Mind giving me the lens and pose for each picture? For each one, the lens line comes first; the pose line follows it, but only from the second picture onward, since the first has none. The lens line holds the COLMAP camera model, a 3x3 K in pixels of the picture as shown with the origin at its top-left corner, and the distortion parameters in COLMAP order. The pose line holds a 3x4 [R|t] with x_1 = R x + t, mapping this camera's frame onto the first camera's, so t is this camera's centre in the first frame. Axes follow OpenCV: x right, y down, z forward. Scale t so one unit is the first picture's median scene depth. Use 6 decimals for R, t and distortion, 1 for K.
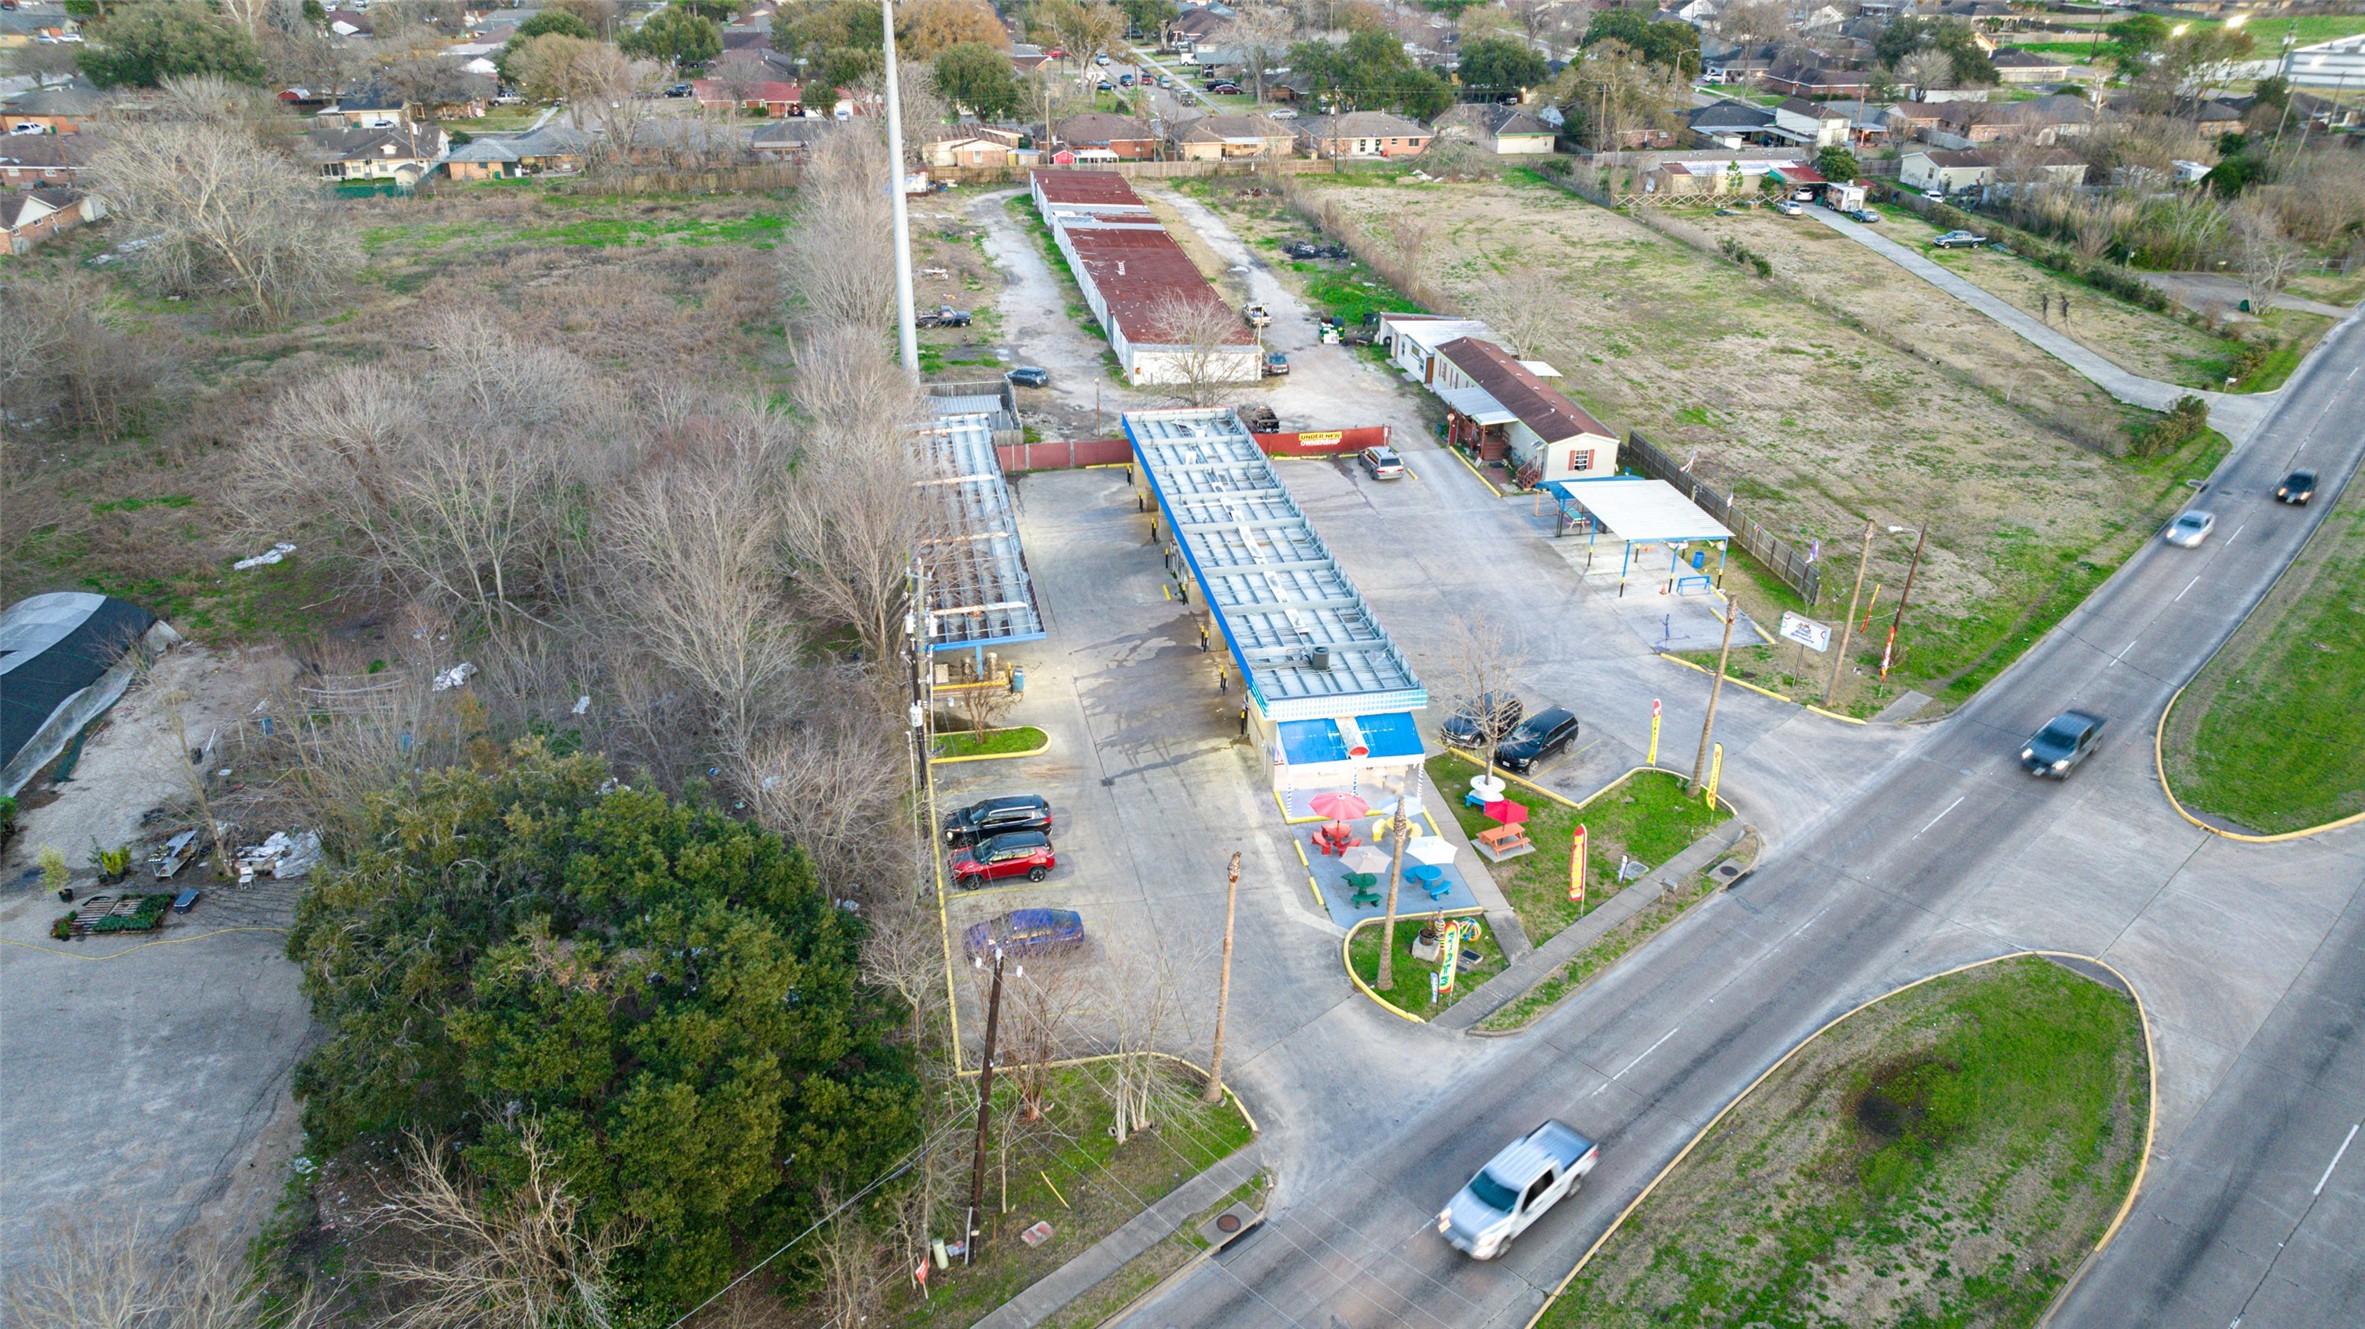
lens RADIAL K [[1656.9, 0, 1182.5], [0, 1656.9, 664.5], [0, 0, 1]] dist [-0.017082, -0.004161]
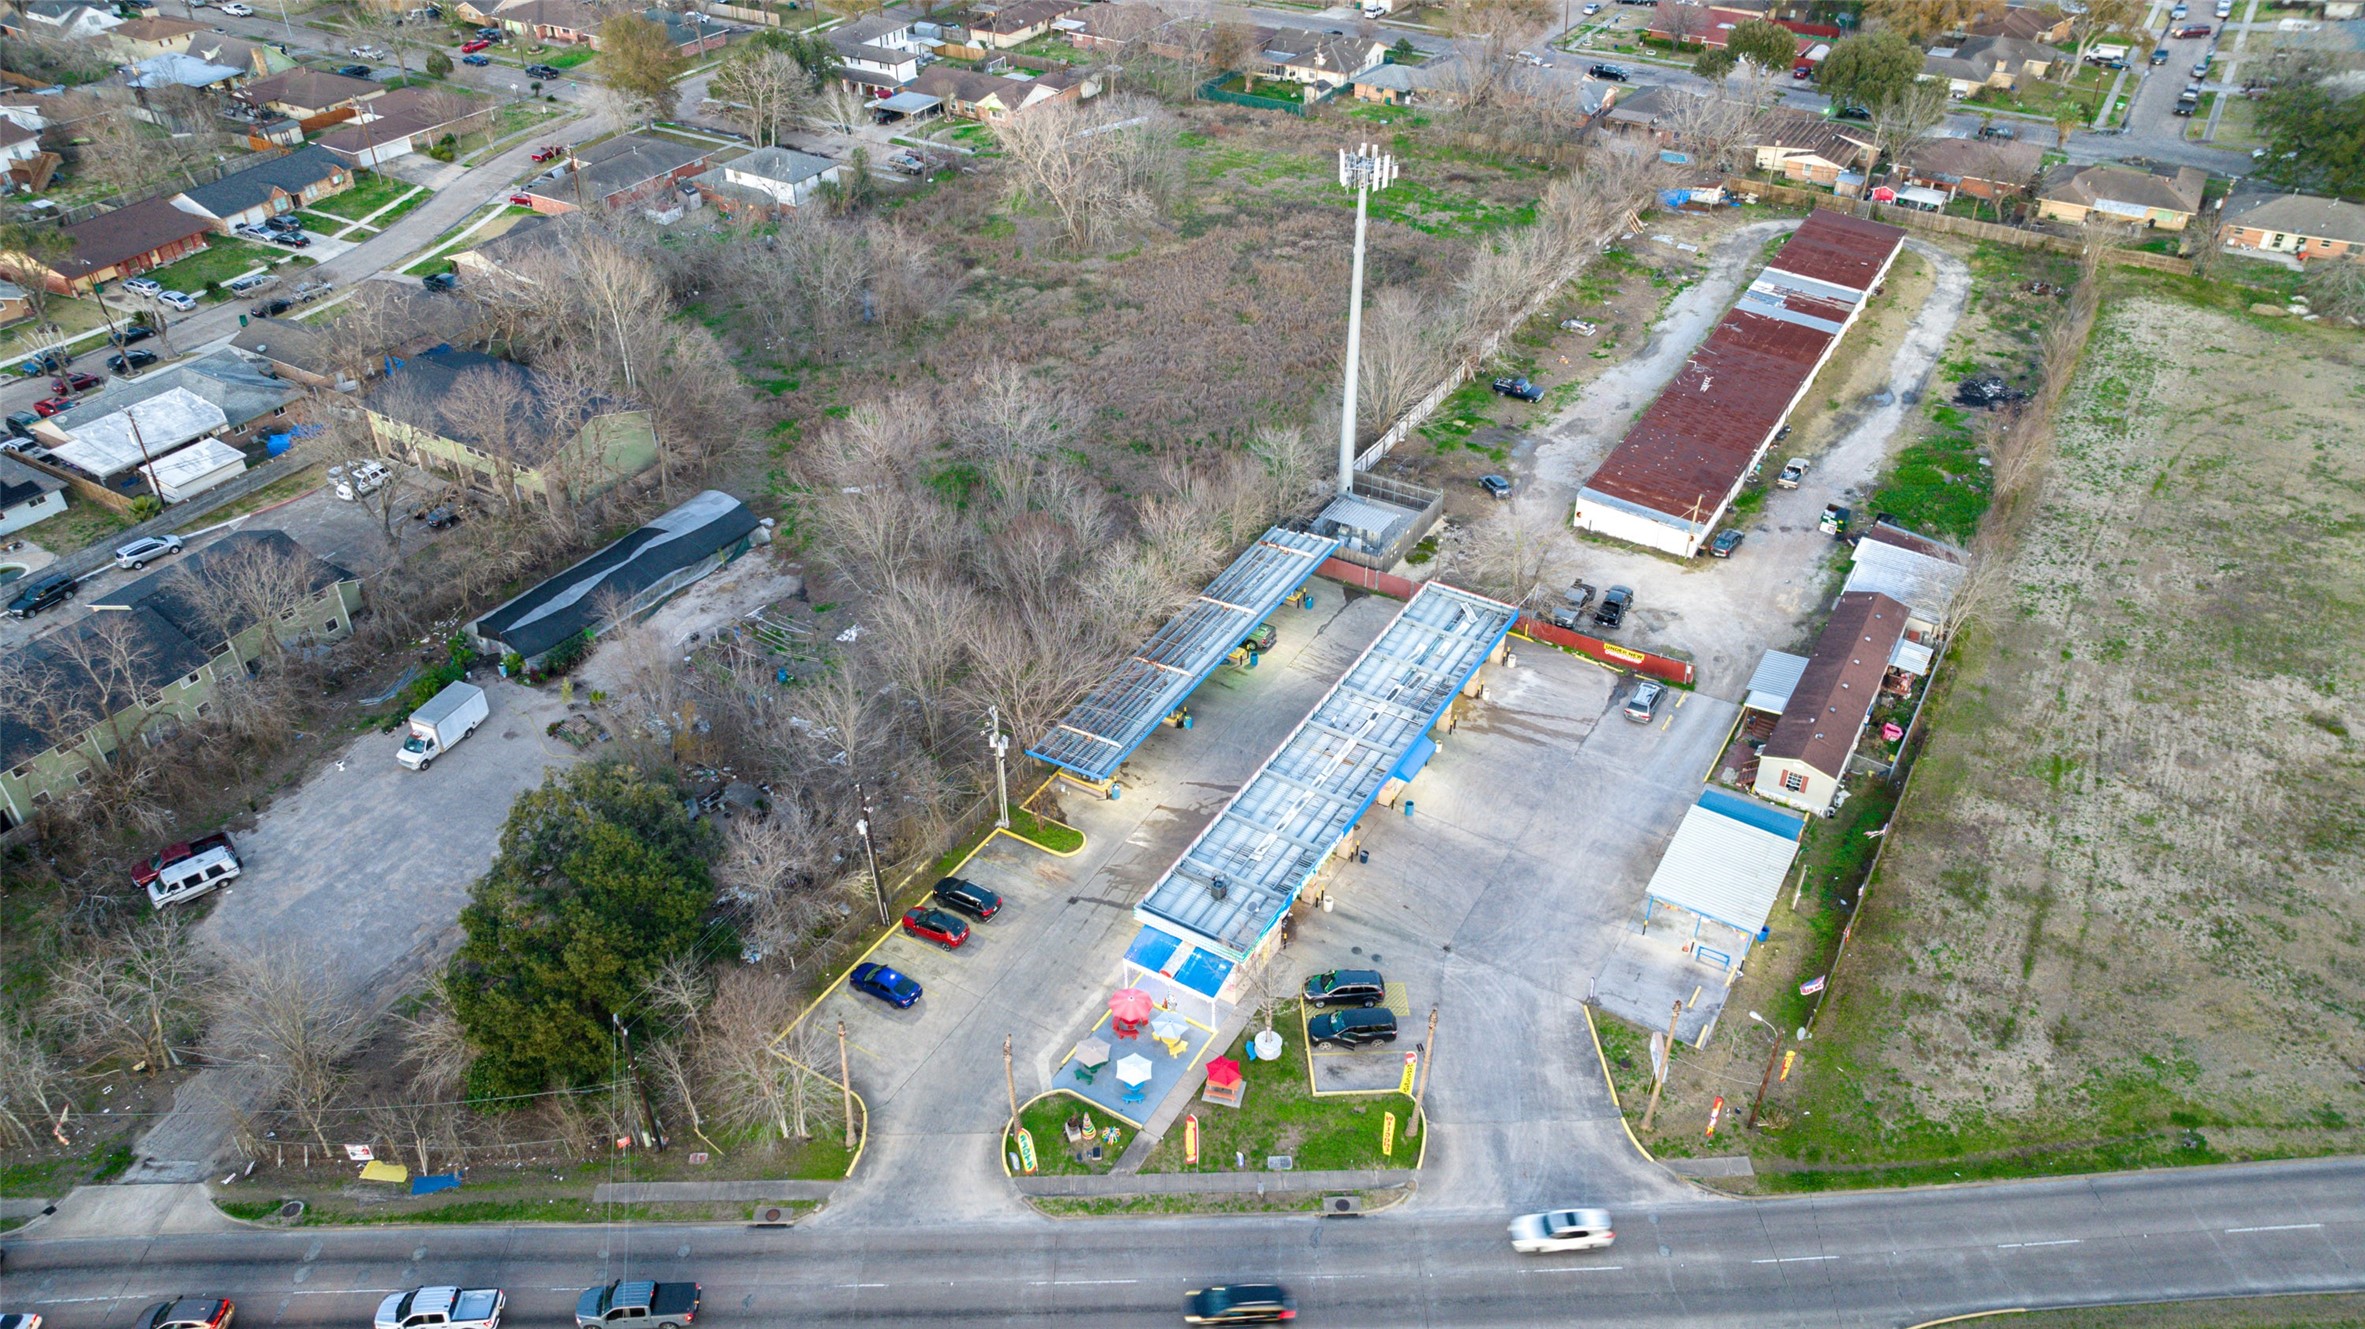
lens RADIAL K [[1672.2, 0, 1184.2], [0, 1672.2, 652.4], [0, 0, 1]] dist [-0.048027, 0.057644]
pose [[0.744271, 0.372867, -0.554104, 0.540546], [-0.286375, 0.927677, 0.239593, -0.362492], [0.603366, -0.019640, 0.797223, -0.035977]]
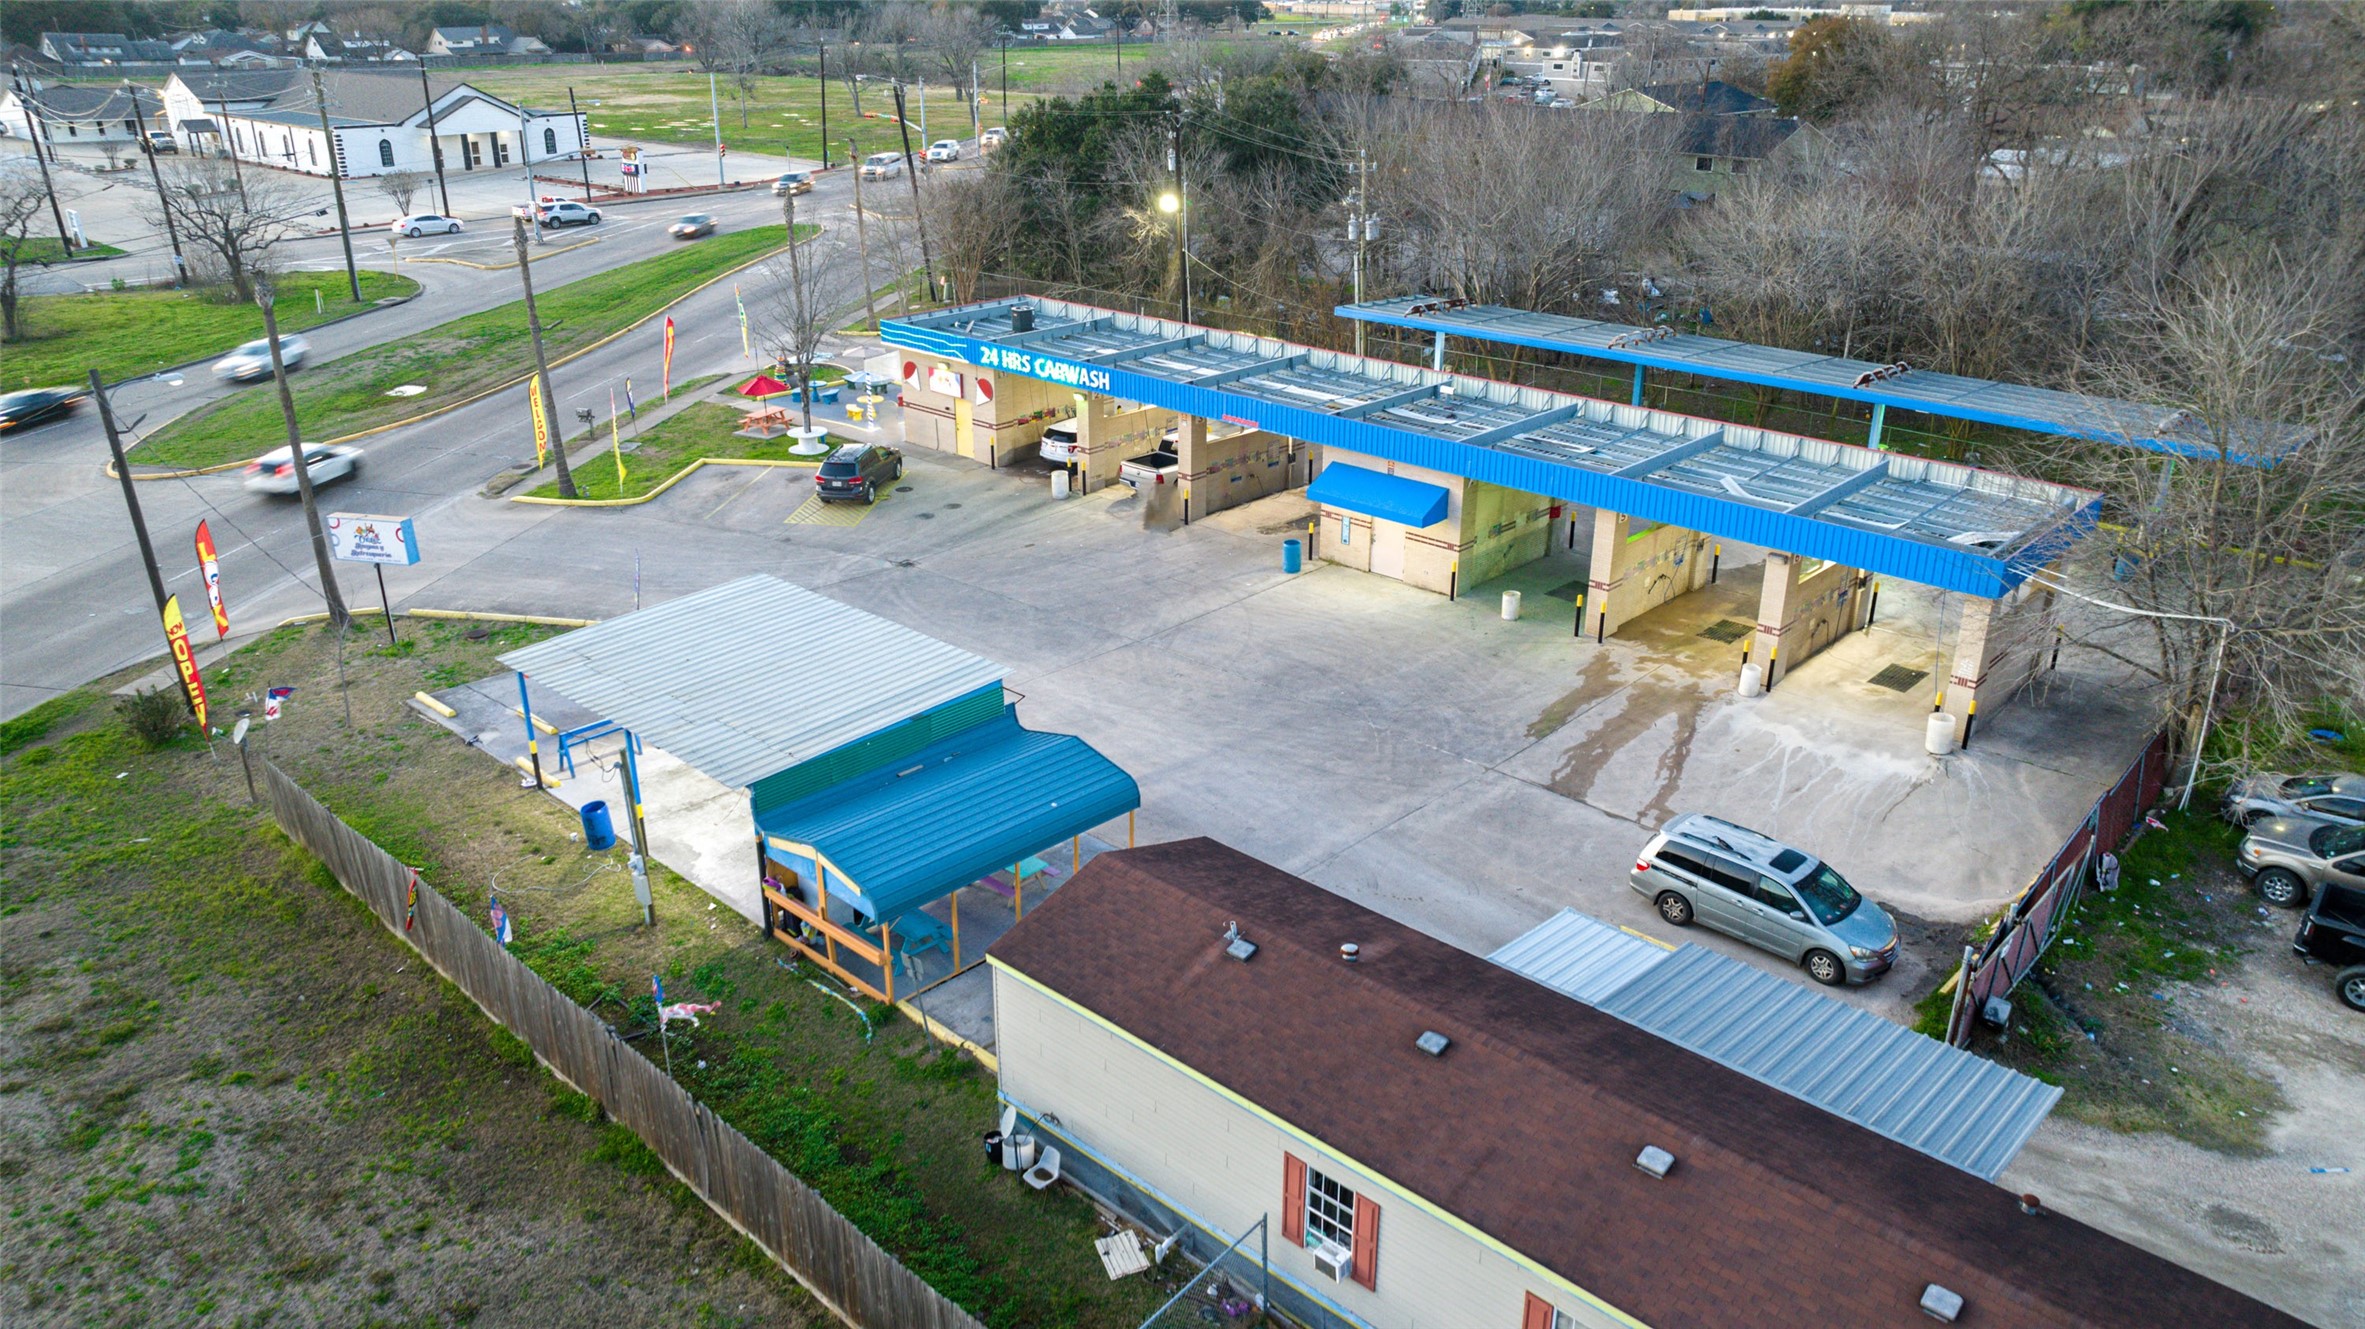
lens RADIAL K [[1672.2, 0, 1184.2], [0, 1672.2, 652.4], [0, 0, 1]] dist [-0.048027, 0.057644]
pose [[-0.806322, 0.210860, -0.552615, 0.392300], [-0.273110, 0.696006, 0.664068, -0.353296], [0.524649, 0.686377, -0.503617, 1.196295]]
